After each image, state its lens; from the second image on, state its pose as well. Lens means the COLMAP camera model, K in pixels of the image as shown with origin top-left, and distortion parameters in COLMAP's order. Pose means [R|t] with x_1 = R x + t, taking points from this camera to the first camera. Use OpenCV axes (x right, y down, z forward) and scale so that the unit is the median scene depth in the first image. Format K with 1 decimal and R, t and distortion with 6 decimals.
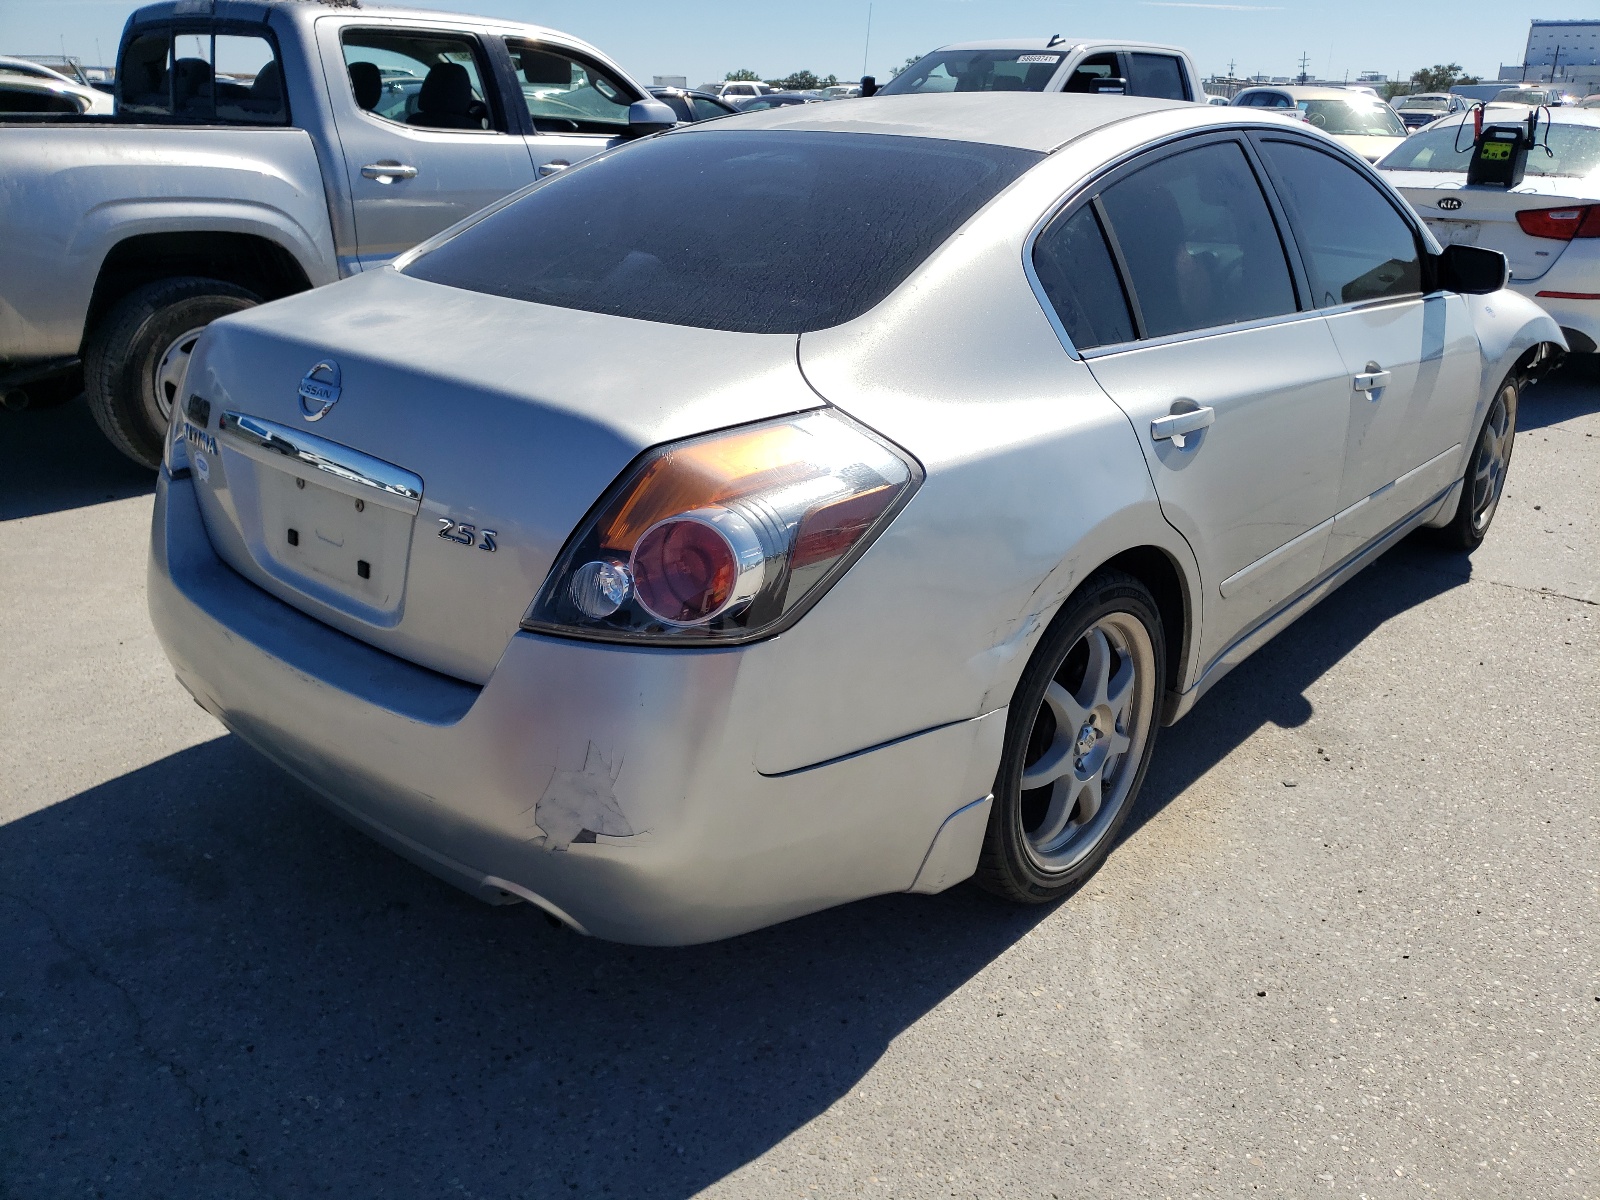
lens RADIAL K [[1229.9, 0, 804.0], [0, 1229.9, 603.2], [0, 0, 1]] dist [0.006323, -0.002021]
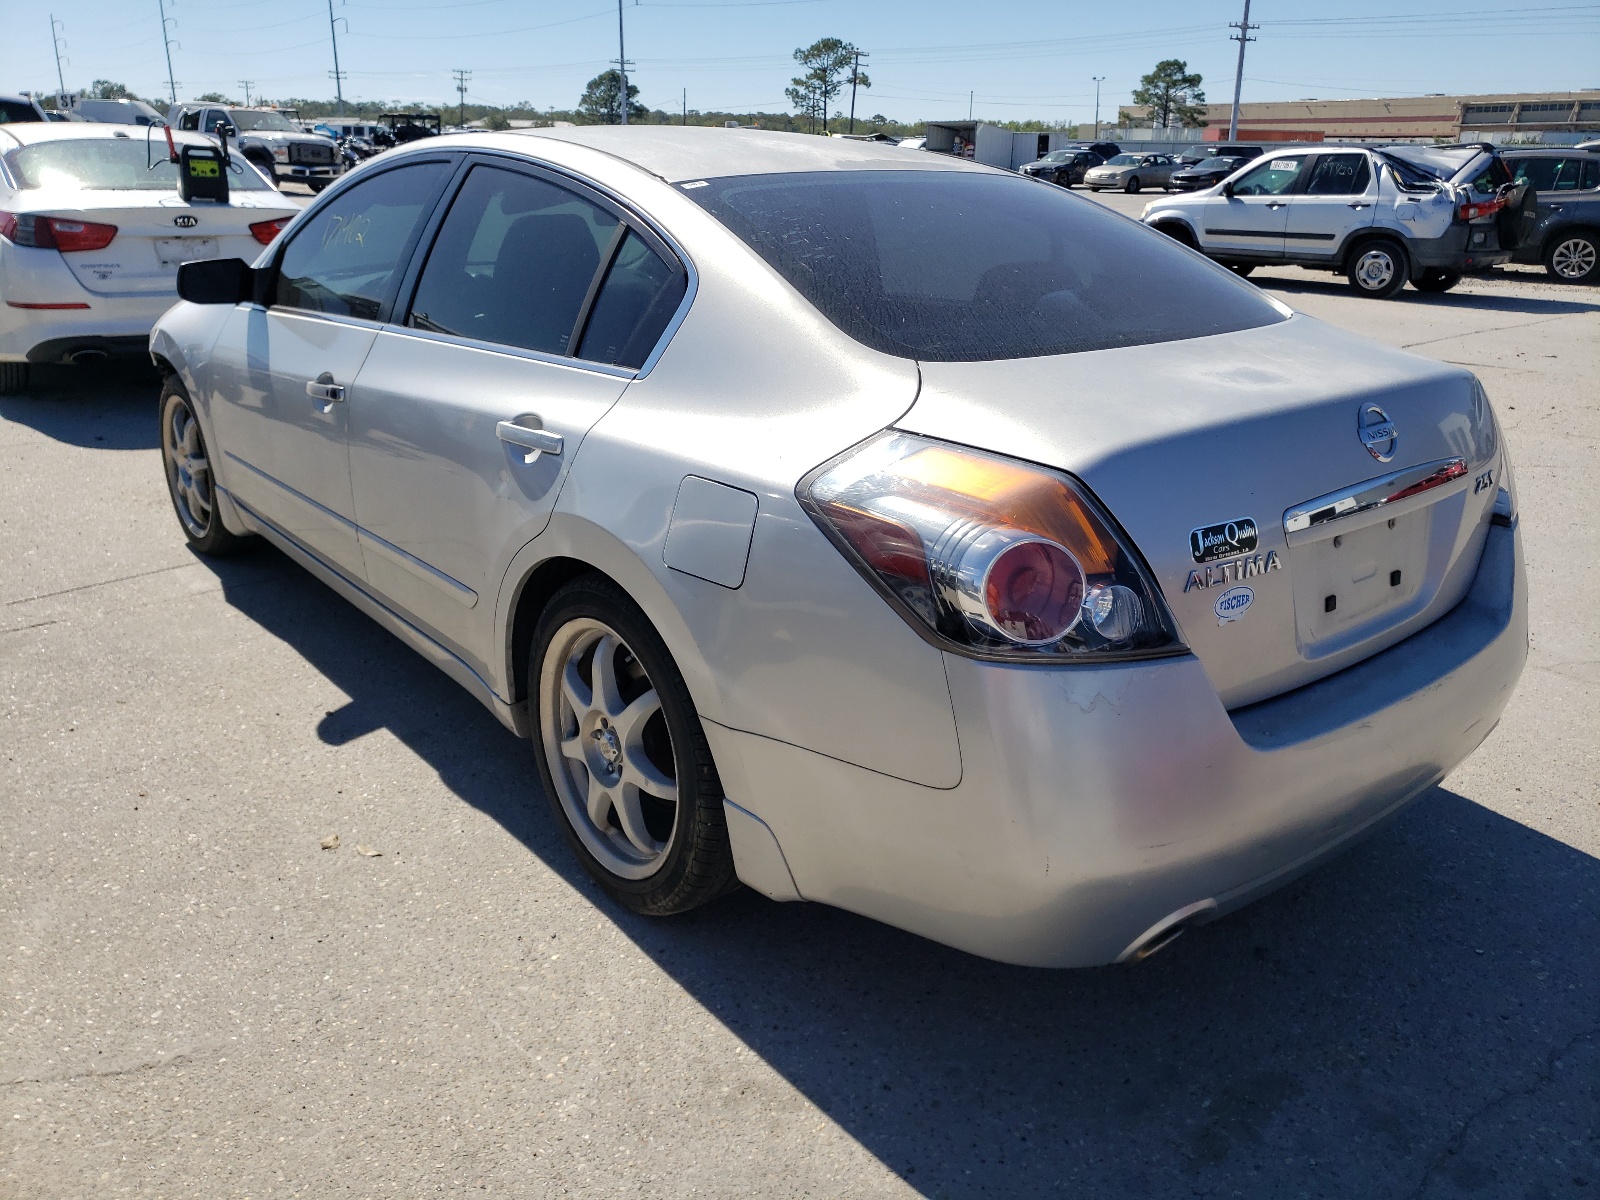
lens RADIAL K [[1229.9, 0, 807.3], [0, 1229.9, 594.2], [0, 0, 1]] dist [0.006323, -0.002021]
pose [[0.168084, -0.345076, 0.923401, -0.431720], [0.353607, 0.895494, 0.270281, -0.146507], [-0.920168, 0.281091, 0.272540, 0.350440]]
